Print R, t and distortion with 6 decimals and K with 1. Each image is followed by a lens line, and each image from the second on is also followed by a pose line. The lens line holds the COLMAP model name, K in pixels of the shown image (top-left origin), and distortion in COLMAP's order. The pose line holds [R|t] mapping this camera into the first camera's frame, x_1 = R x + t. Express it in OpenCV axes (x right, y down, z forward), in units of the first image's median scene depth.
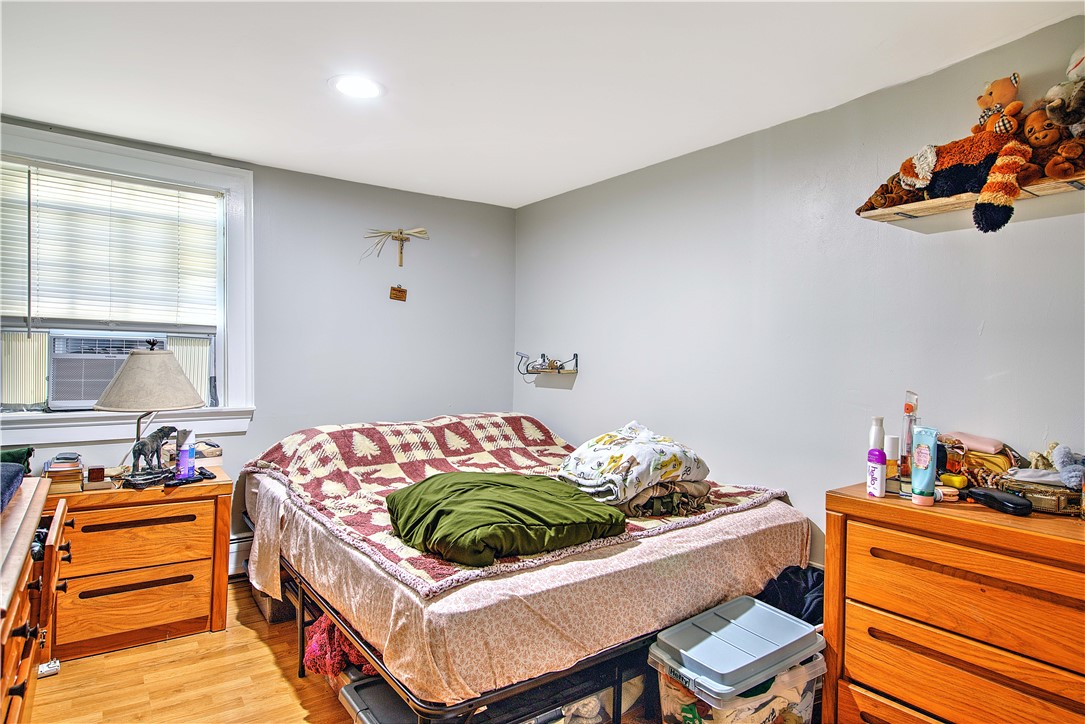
lens RADIAL K [[612.7, 0, 541.8], [0, 612.7, 358.5], [0, 0, 1]] dist [-0.004269, 0.000052]
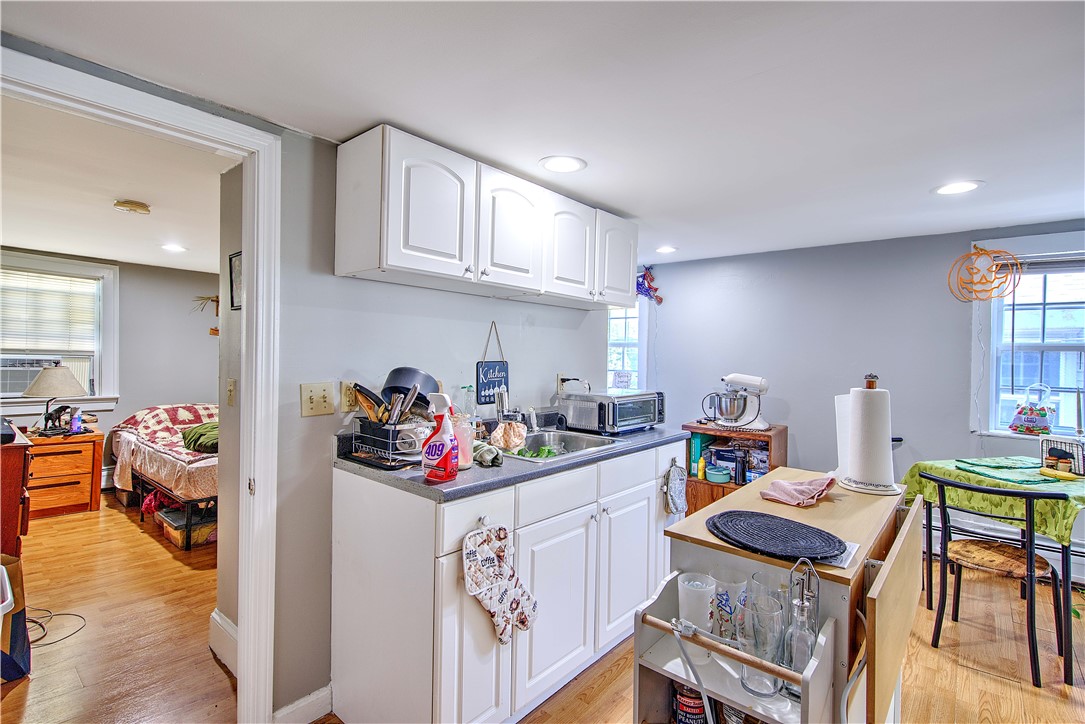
lens RADIAL K [[515.2, 0, 545.3], [0, 515.2, 356.8], [0, 0, 1]] dist [-0.000009, 0.000139]
pose [[0.971790, 0.006020, 0.235770, 0.458420], [-0.005597, 0.999981, -0.002466, -0.045793], [-0.235780, 0.001077, 0.971806, -0.901075]]
